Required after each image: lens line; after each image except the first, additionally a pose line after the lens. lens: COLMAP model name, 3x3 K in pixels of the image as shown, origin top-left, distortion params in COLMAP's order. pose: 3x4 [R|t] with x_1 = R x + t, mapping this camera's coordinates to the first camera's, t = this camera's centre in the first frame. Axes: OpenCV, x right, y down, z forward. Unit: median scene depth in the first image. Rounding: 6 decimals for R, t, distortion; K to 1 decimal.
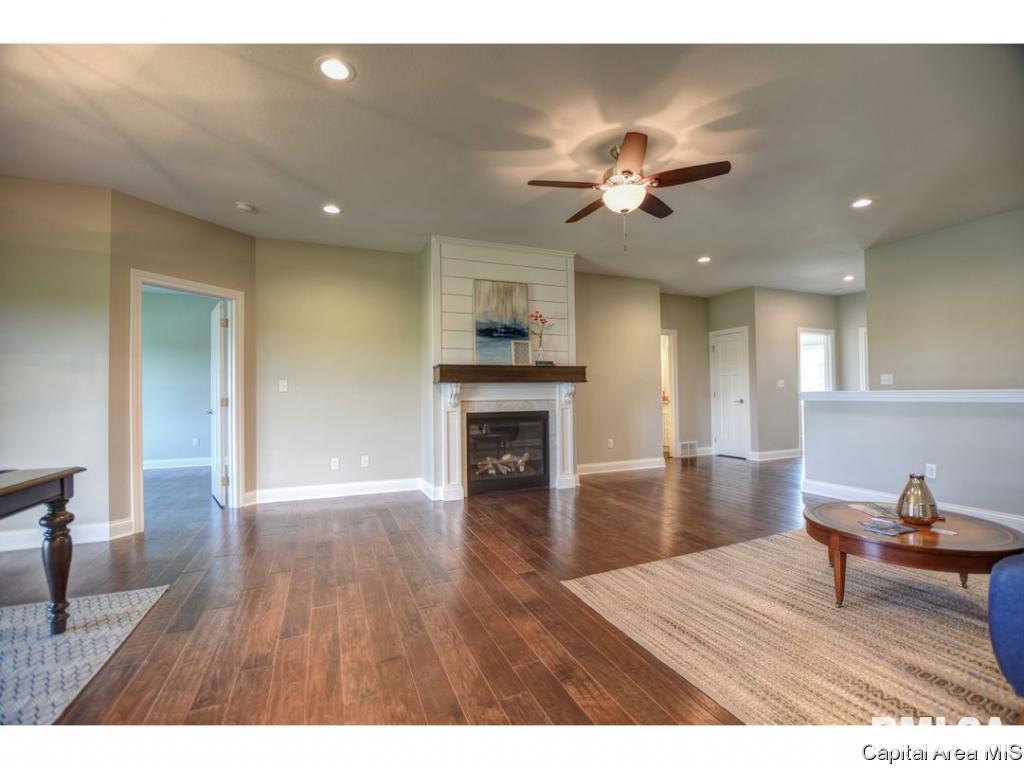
lens RADIAL K [[451.5, 0, 510.4], [0, 451.5, 383.2], [0, 0, 1]] dist [-0.021527, -0.000156]
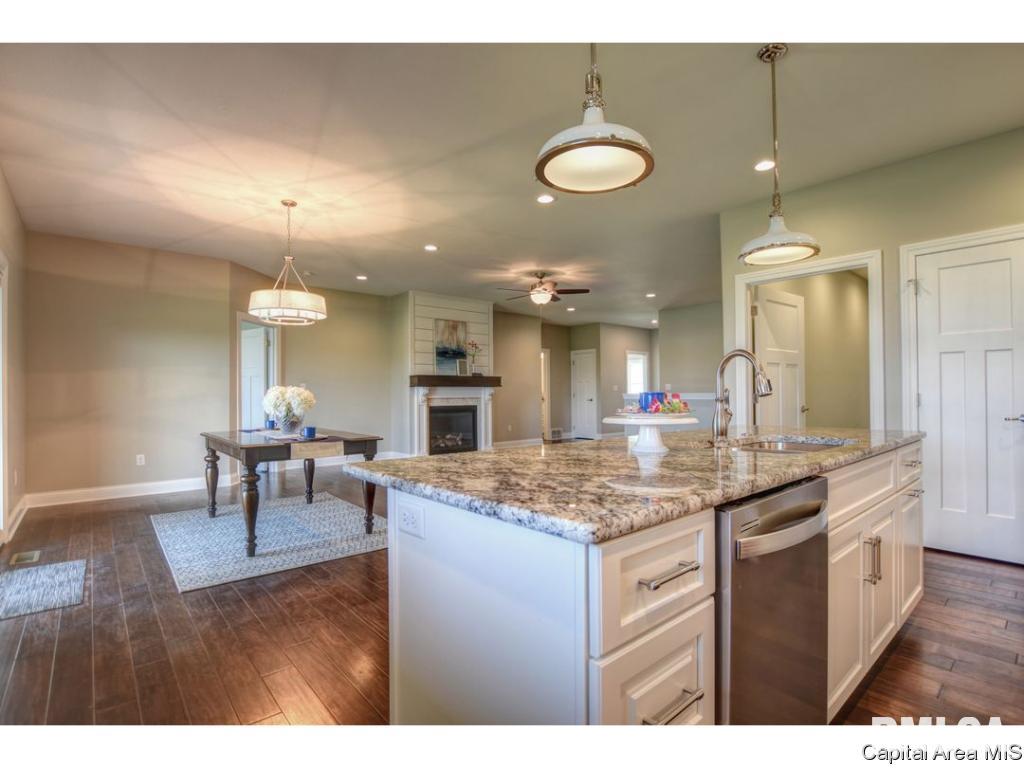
lens RADIAL K [[495.1, 0, 511.3], [0, 495.1, 386.7], [0, 0, 1]] dist [0.000314, 0.000216]
pose [[0.949735, 0.010721, 0.312870, -0.343426], [-0.013344, 0.999891, 0.006241, -0.014650], [-0.312770, -0.010102, 0.949775, -0.653580]]
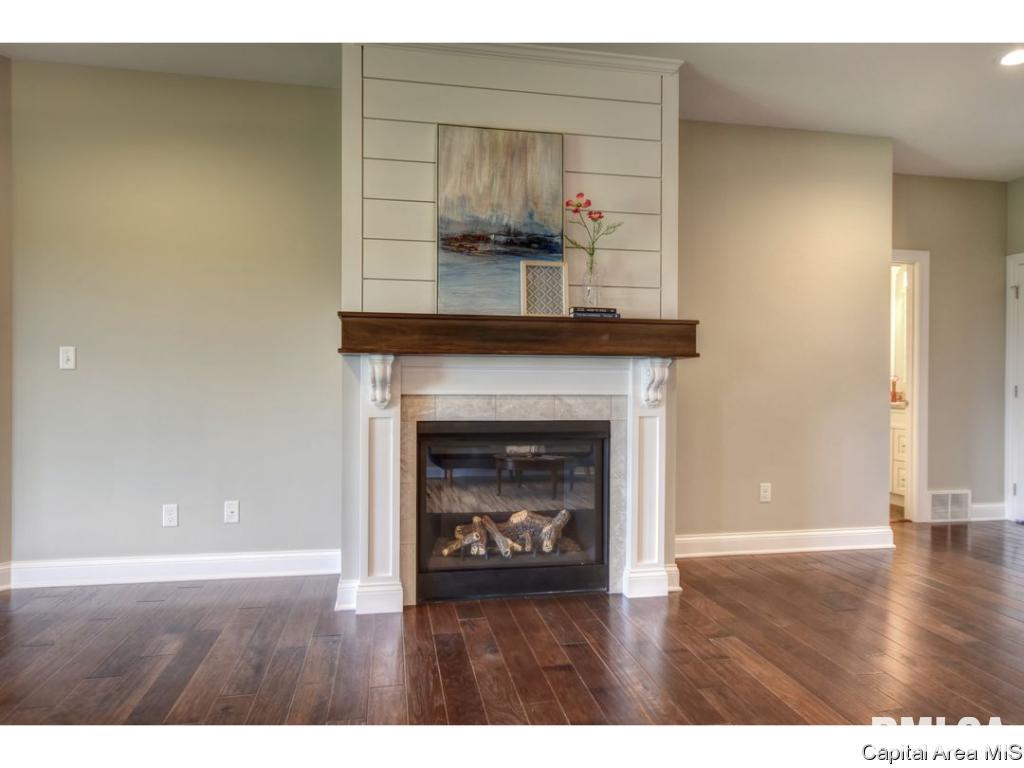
lens RADIAL K [[657.6, 0, 516.5], [0, 657.6, 382.0], [0, 0, 1]] dist [0.003524, 0.002384]
pose [[0.980892, 0.019344, -0.193591, 0.123800], [-0.014045, 0.999489, 0.028711, 0.005681], [0.194048, -0.025443, 0.980662, 0.355949]]
